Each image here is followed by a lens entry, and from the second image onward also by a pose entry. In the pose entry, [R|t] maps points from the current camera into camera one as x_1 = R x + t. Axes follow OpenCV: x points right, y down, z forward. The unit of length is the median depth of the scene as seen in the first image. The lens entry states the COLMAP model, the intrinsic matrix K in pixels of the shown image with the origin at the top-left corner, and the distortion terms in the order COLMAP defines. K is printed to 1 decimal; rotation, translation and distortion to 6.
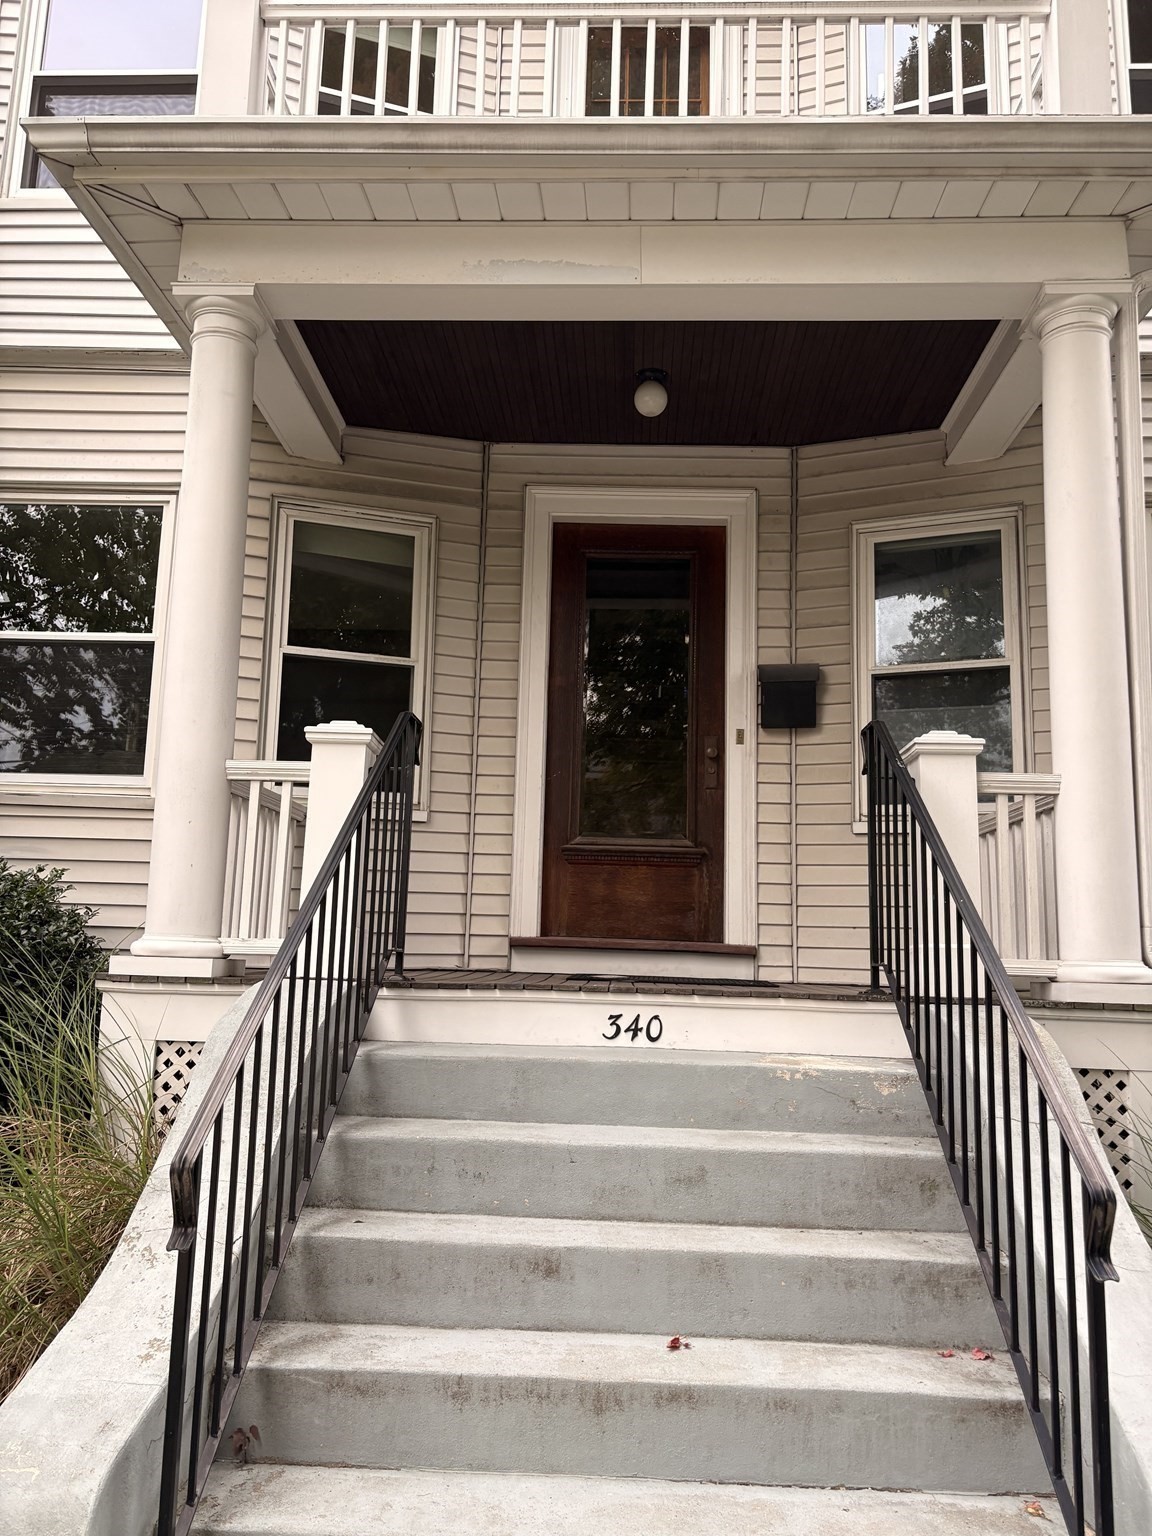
lens RADIAL K [[1170.1, 0, 576.0], [0, 1170.1, 768.0], [0, 0, 1]] dist [0.060172, -0.001494]
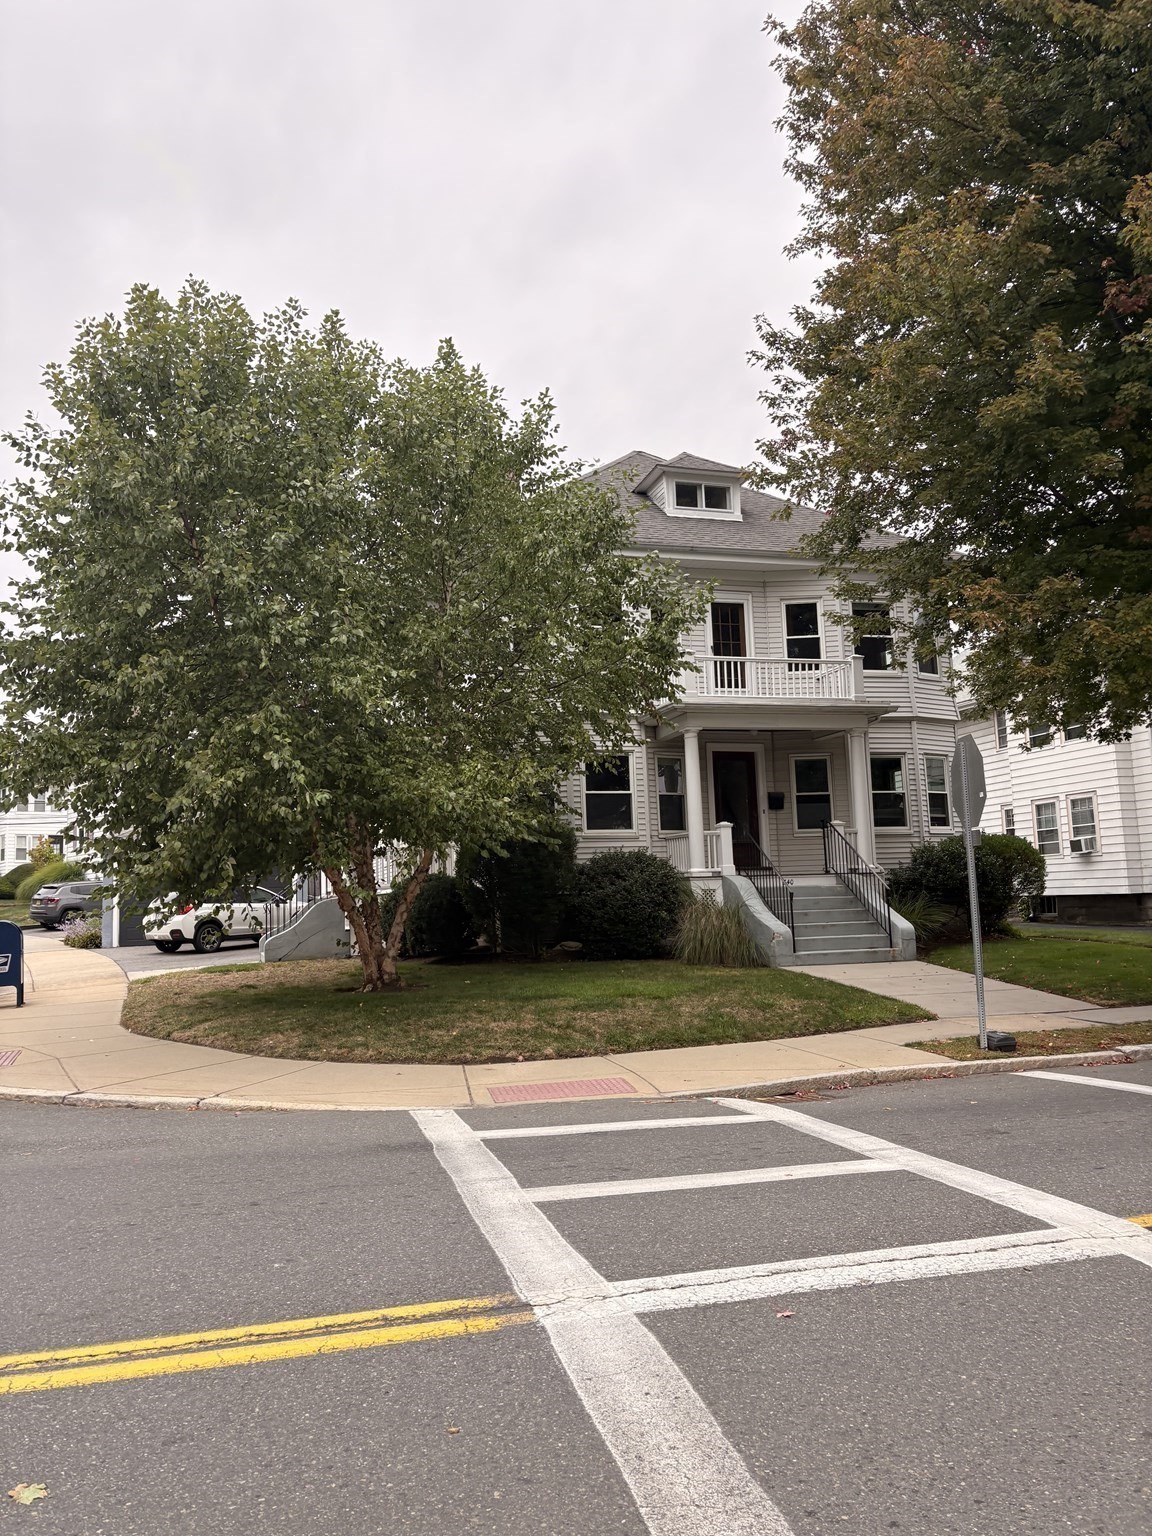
lens RADIAL K [[1170.1, 0, 576.0], [0, 1170.1, 768.0], [0, 0, 1]] dist [0.060172, -0.001494]
pose [[0.940927, -0.021868, 0.337902, -1.725350], [0.005582, 0.998778, 0.049096, -0.361241], [-0.338563, -0.044310, 0.939900, -2.363874]]
